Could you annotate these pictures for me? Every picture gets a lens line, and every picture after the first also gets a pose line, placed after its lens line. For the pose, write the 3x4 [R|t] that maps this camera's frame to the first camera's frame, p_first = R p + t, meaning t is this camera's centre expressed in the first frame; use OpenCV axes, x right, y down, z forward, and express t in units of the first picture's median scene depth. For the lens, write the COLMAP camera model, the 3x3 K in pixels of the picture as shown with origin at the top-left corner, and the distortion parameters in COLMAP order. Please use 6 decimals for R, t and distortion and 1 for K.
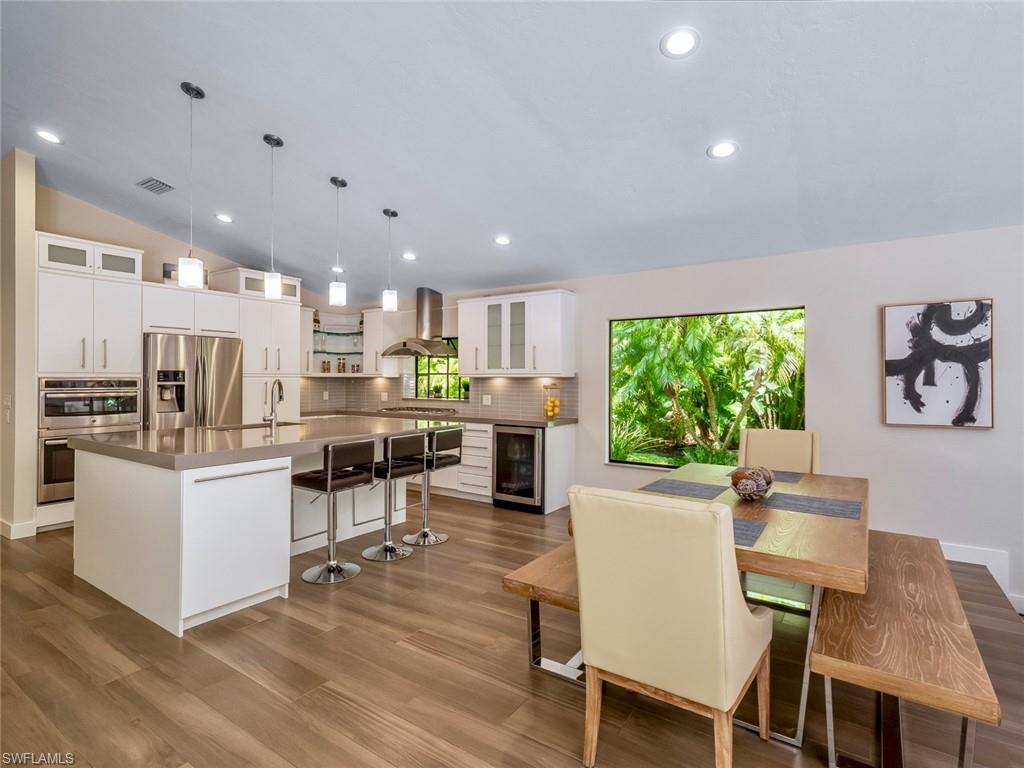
lens RADIAL K [[522.6, 0, 508.6], [0, 522.6, 376.4], [0, 0, 1]] dist [0.016658, -0.000559]
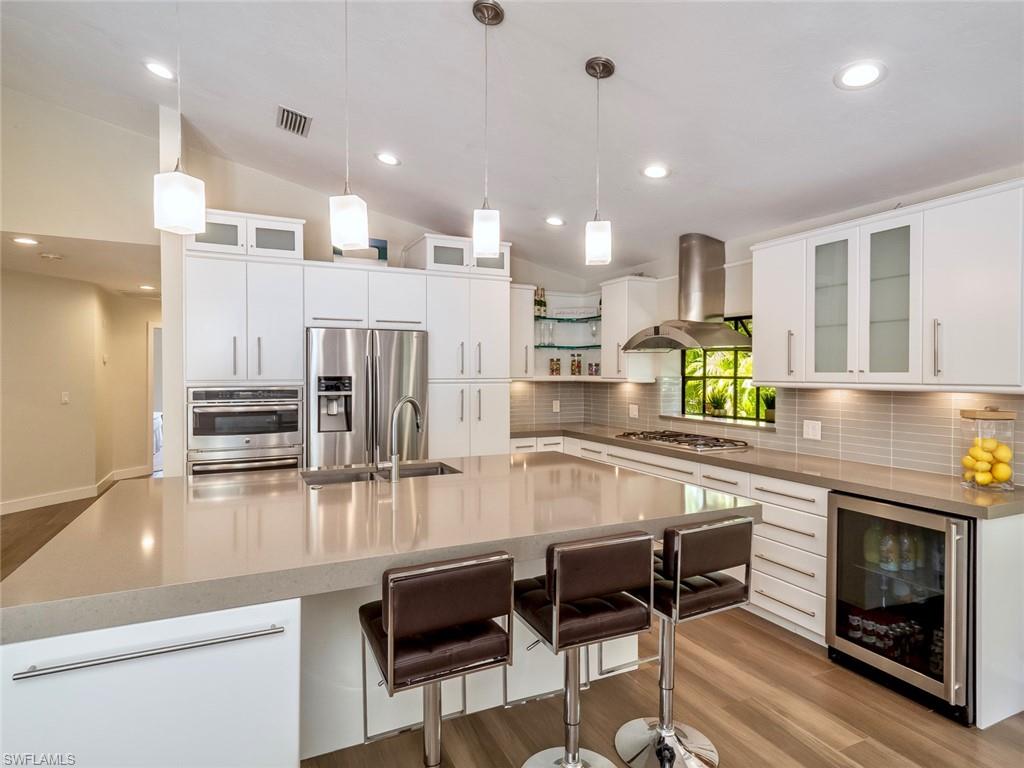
lens RADIAL K [[563.5, 0, 504.5], [0, 563.5, 377.6], [0, 0, 1]] dist [0.014270, -0.000754]
pose [[0.863475, 0.004347, -0.504374, -0.025622], [0.002324, 0.999918, 0.012596, -0.018707], [0.504387, -0.012048, 0.863394, 0.417743]]
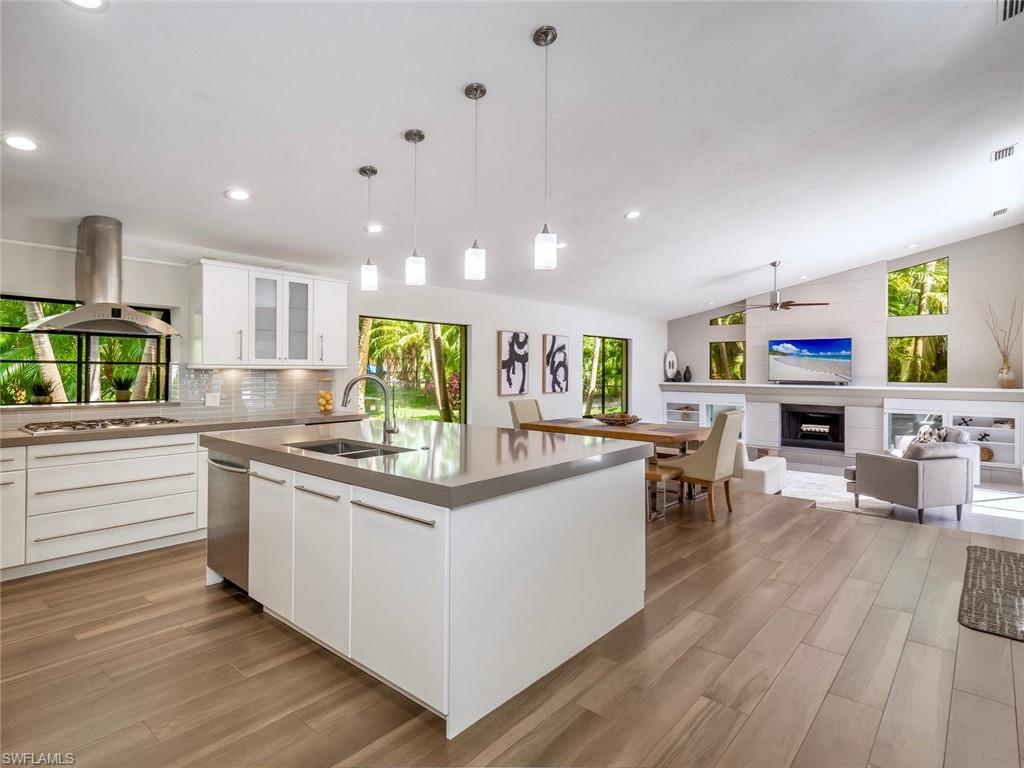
lens RADIAL K [[549.0, 0, 508.9], [0, 549.0, 363.5], [0, 0, 1]] dist [0.001765, 0.000398]
pose [[0.107417, 0.009368, 0.994170, -0.925462], [-0.008342, 0.999929, -0.008521, -0.003131], [-0.994179, -0.007378, 0.107487, 0.595497]]
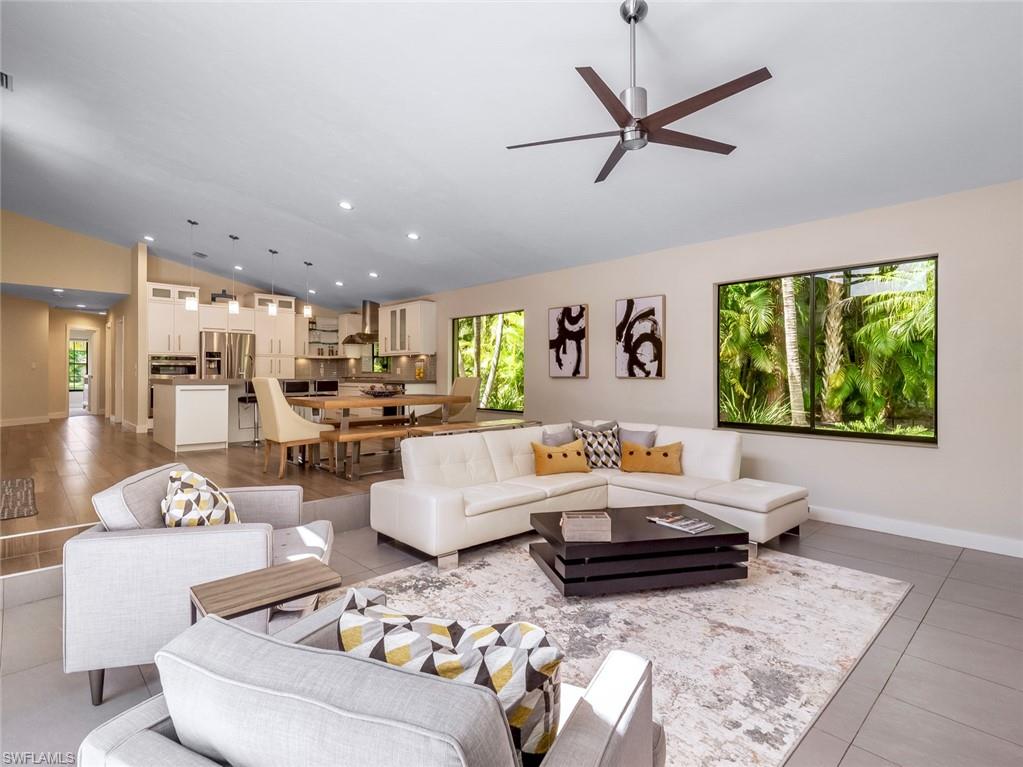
lens RADIAL K [[519.1, 0, 504.5], [0, 519.1, 370.7], [0, 0, 1]] dist [0.015781, -0.001024]
pose [[0.976333, -0.001166, -0.216267, 0.728527], [0.000756, 0.999998, -0.001980, 0.057153], [0.216269, 0.001769, 0.976332, -0.546248]]
